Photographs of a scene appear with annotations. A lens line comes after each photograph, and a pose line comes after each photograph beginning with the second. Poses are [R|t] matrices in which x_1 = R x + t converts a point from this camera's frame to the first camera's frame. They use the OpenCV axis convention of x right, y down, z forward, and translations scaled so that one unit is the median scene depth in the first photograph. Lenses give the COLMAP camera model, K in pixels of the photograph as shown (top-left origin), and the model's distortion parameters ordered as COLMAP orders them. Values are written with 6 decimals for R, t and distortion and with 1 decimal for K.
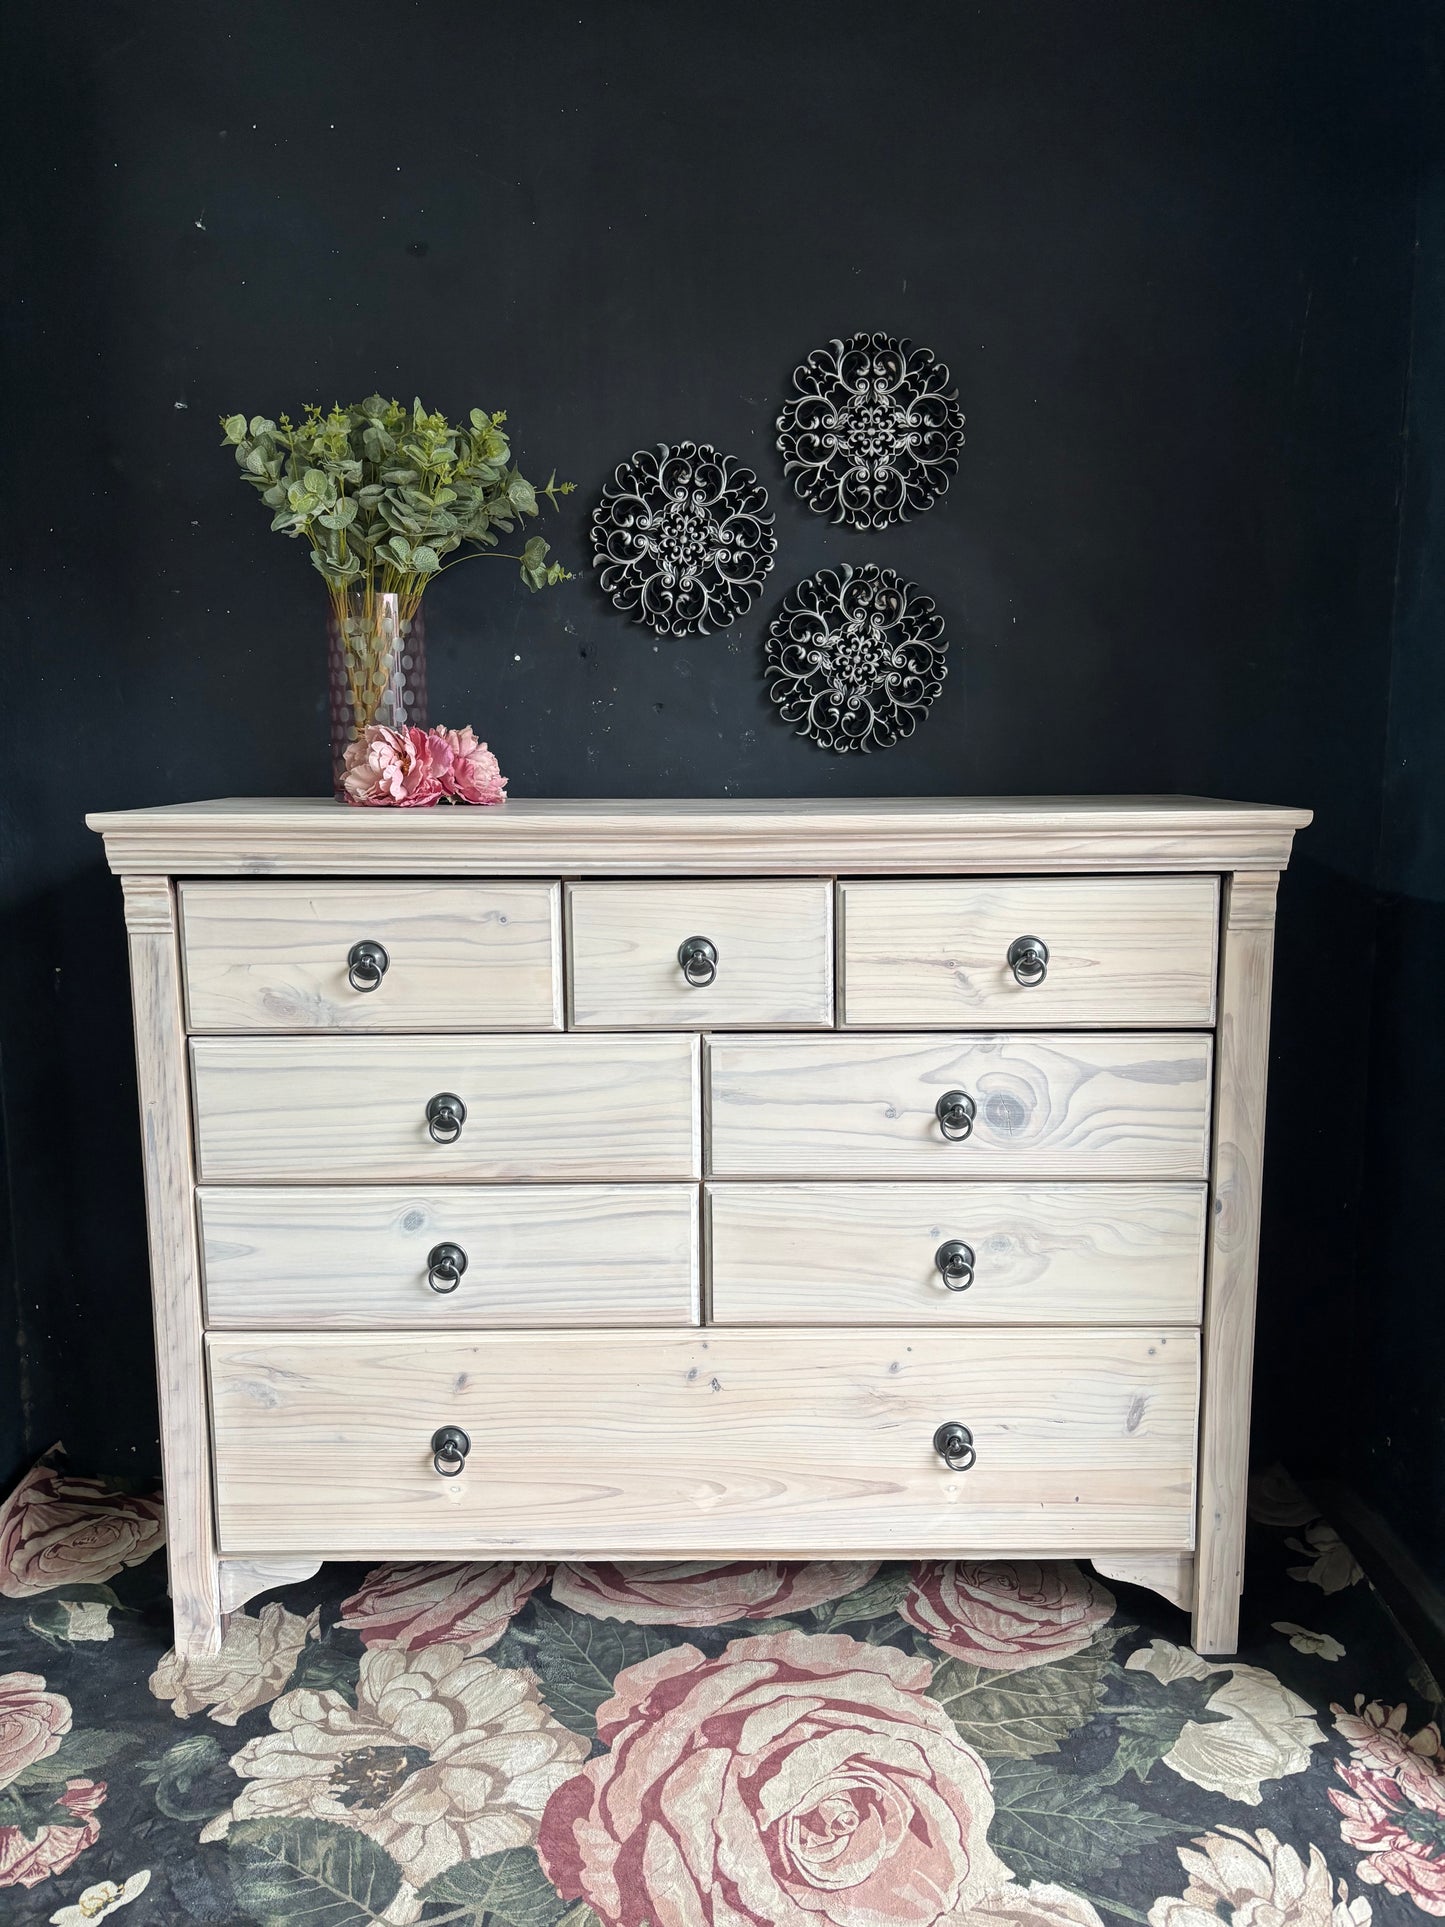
lens RADIAL K [[1447.4, 0, 715.7], [0, 1447.4, 968.7], [0, 0, 1]] dist [0.073132, -0.095206]
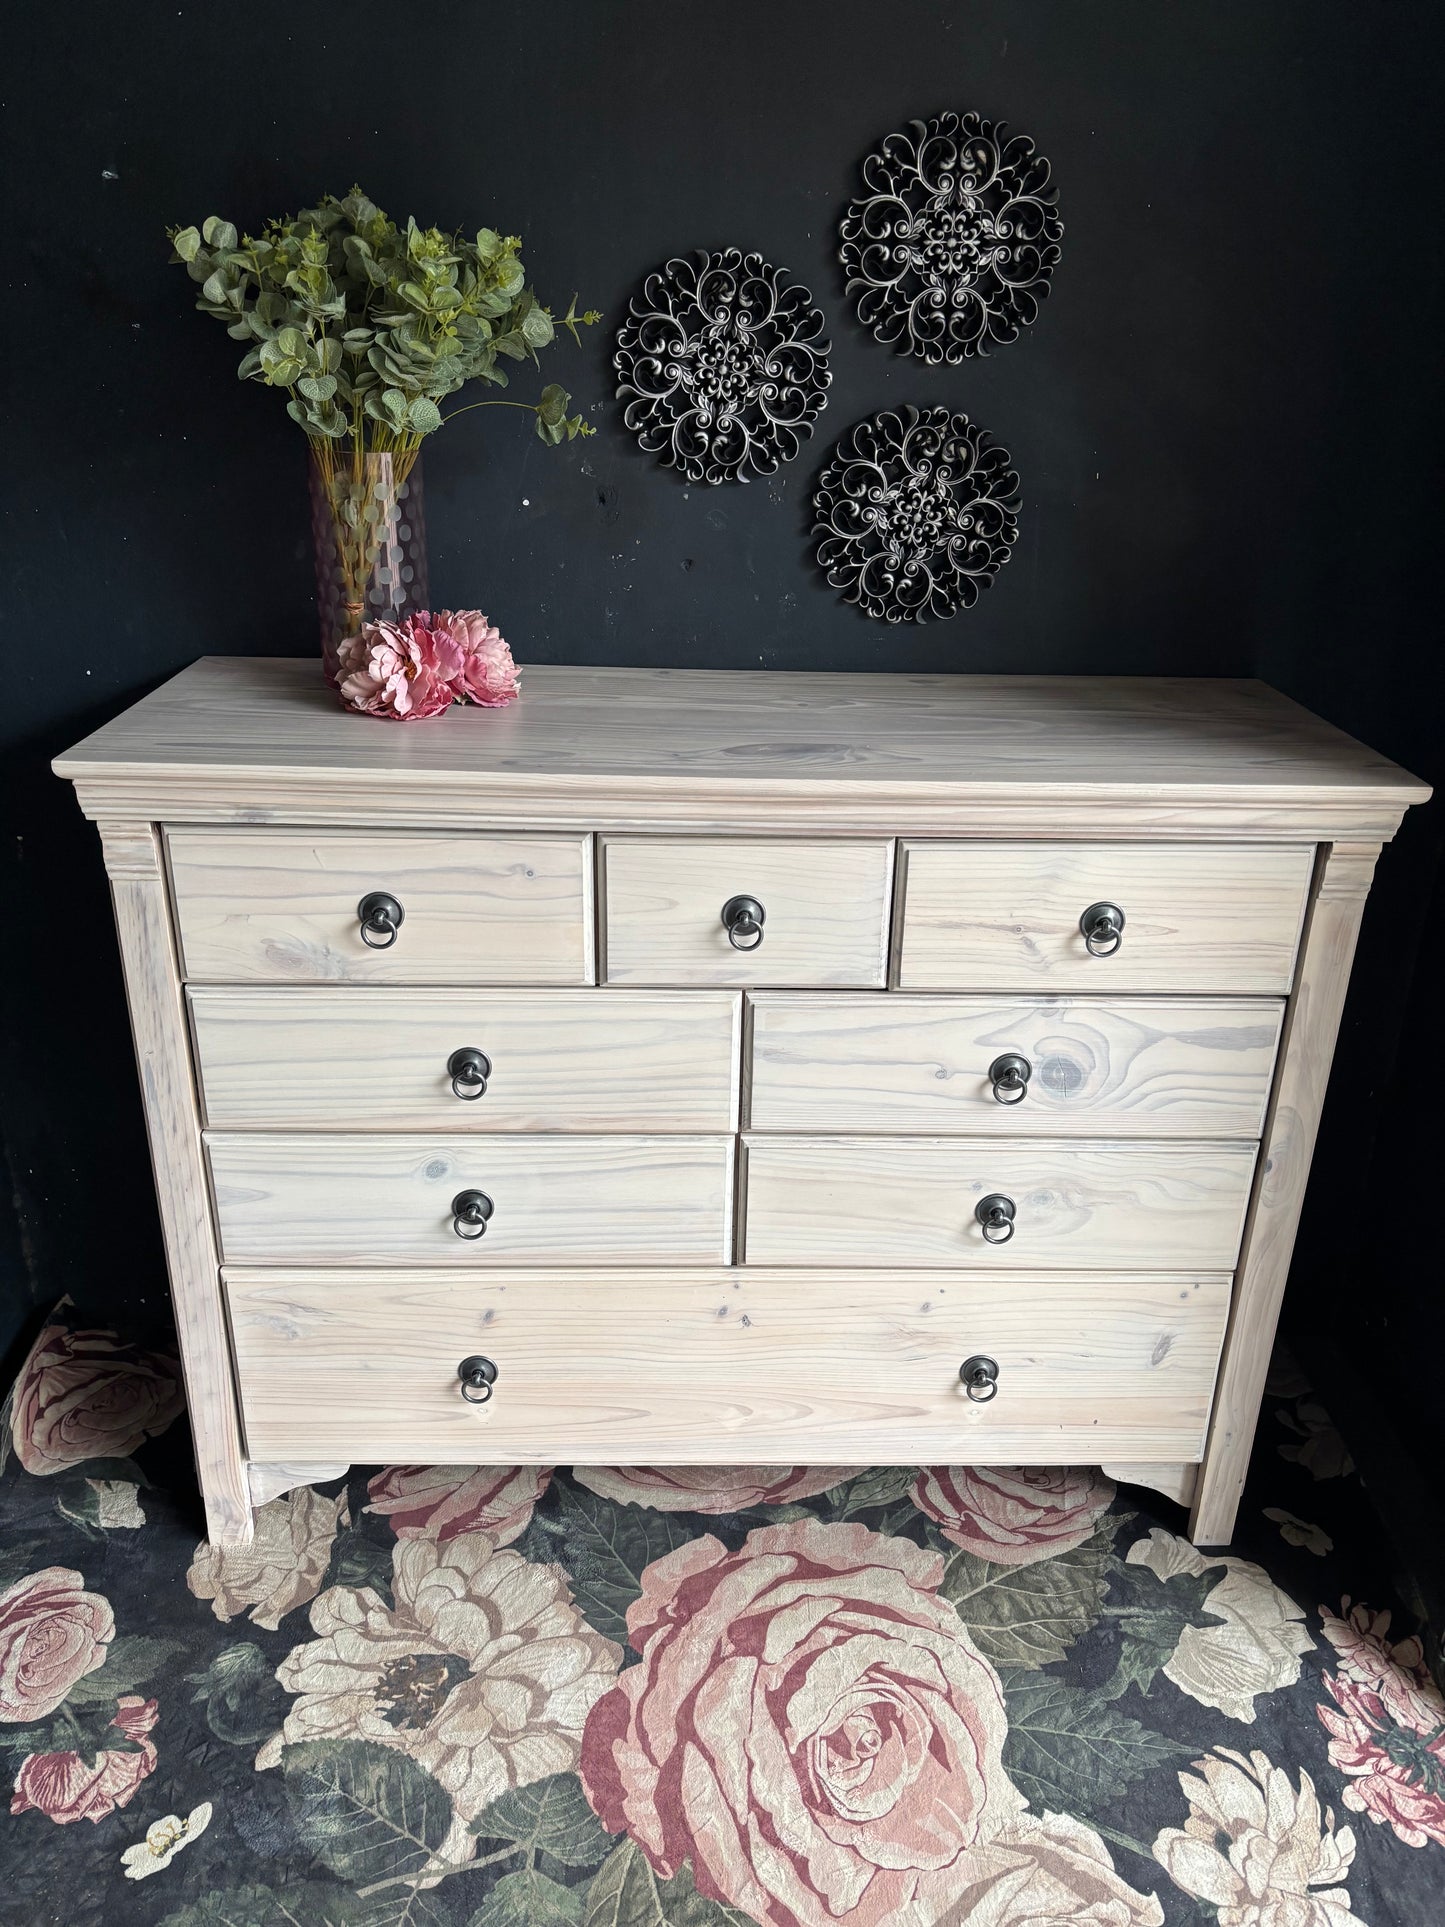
lens RADIAL K [[1460.3, 0, 723.4], [0, 1460.3, 952.3], [0, 0, 1]] dist [0.044839, -0.048980]
pose [[0.999050, 0.014585, 0.041056, -0.061177], [-0.024371, 0.968174, 0.249089, -0.208880], [-0.036117, -0.249853, 0.967610, 0.100348]]
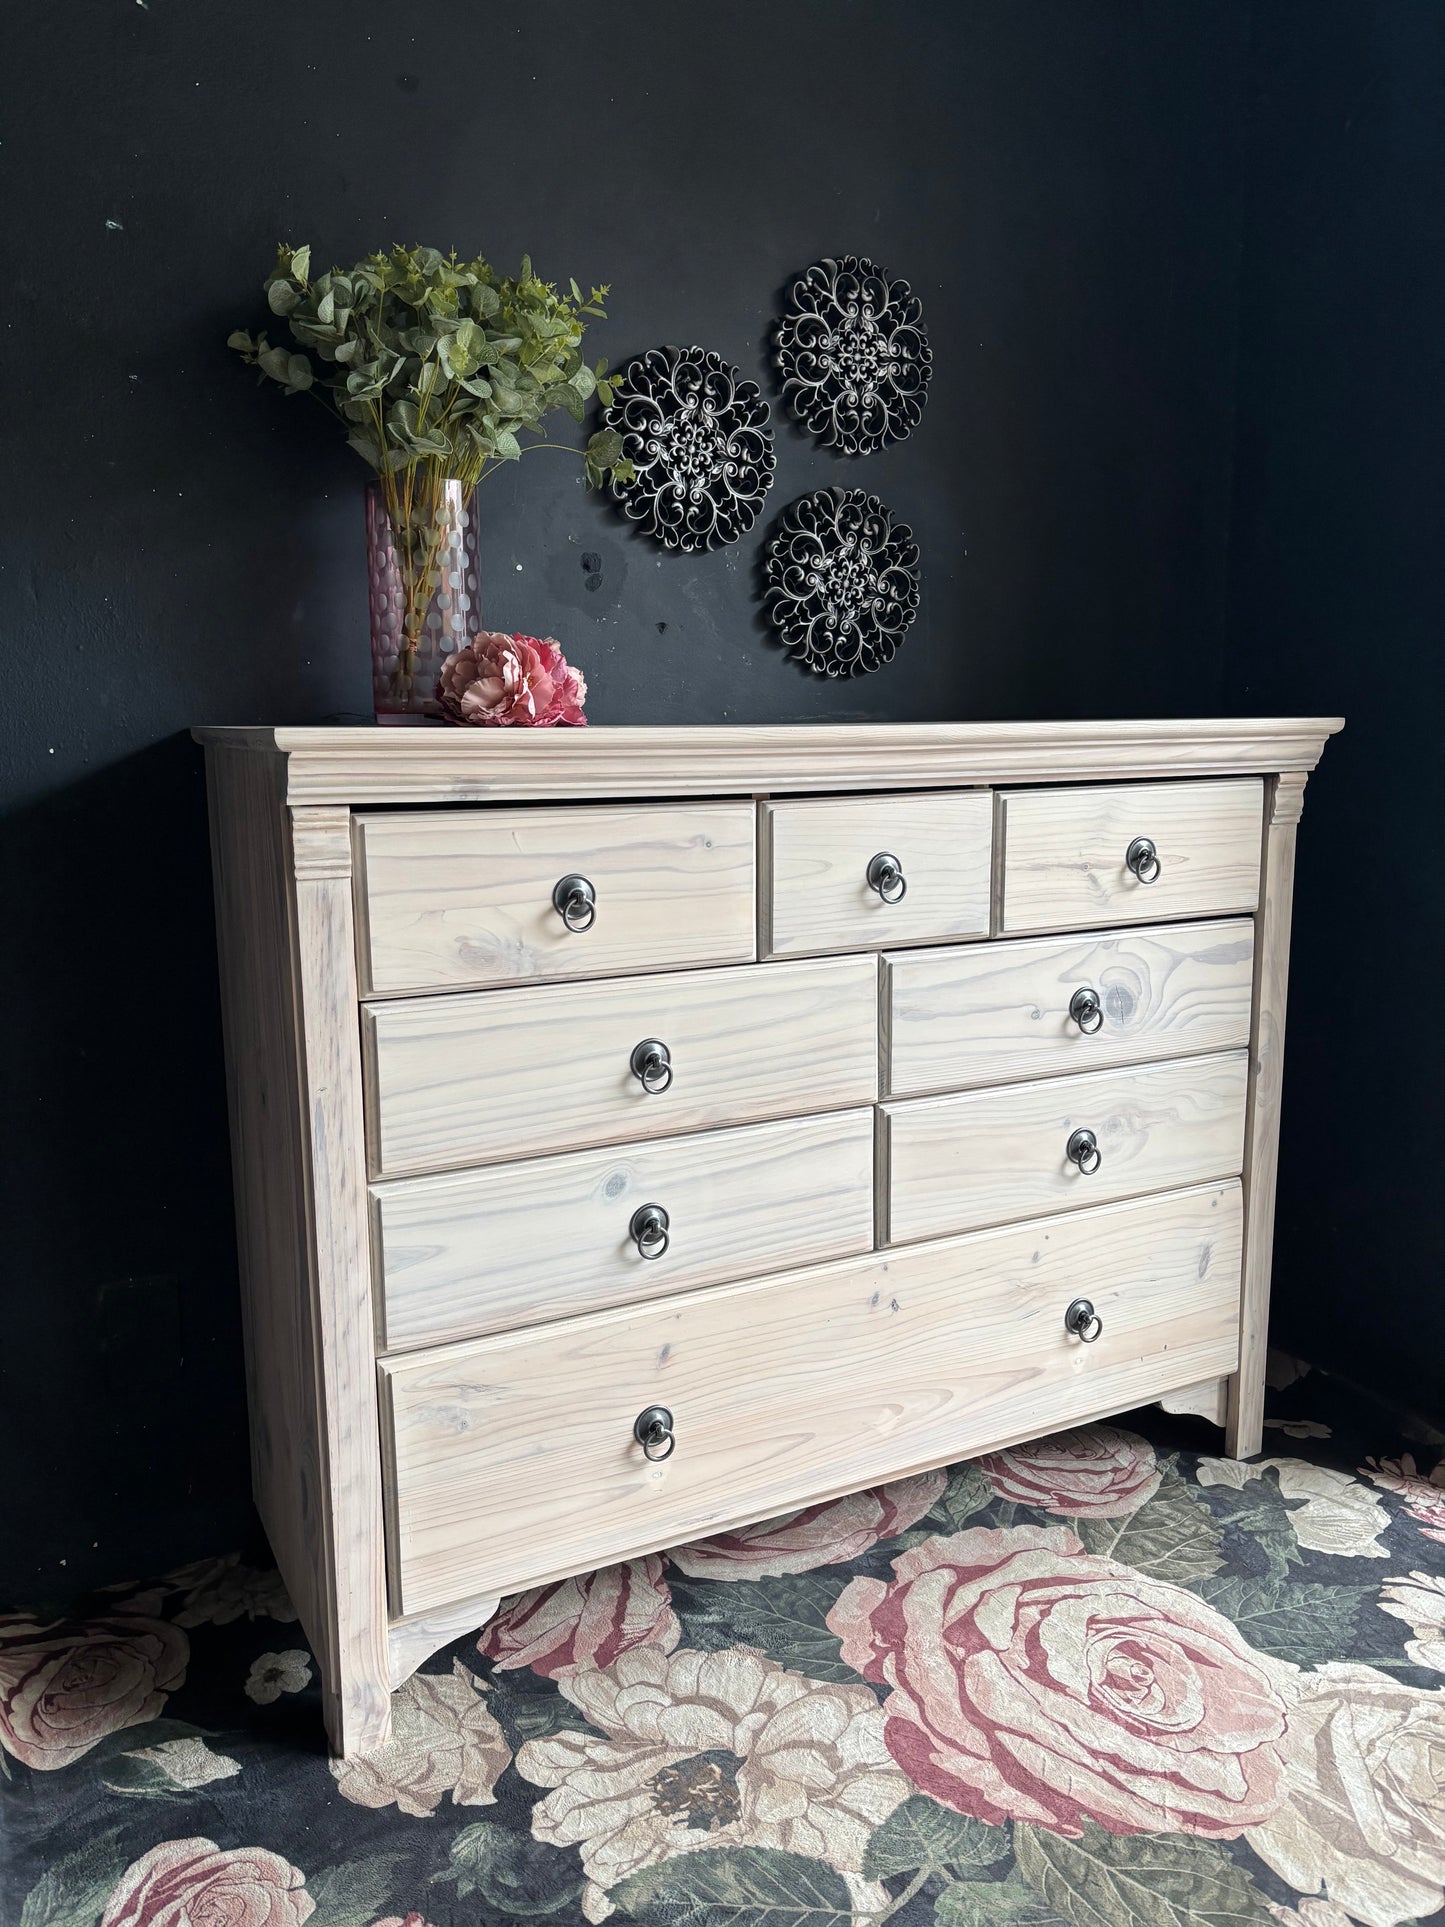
lens RADIAL K [[1459.4, 0, 712.5], [0, 1459.4, 962.2], [0, 0, 1]] dist [0.047515, -0.060420]
pose [[0.881676, -0.080325, 0.464968, -0.562873], [0.075513, 0.996723, 0.028999, 0.014008], [-0.465774, 0.009544, 0.884852, 0.175801]]
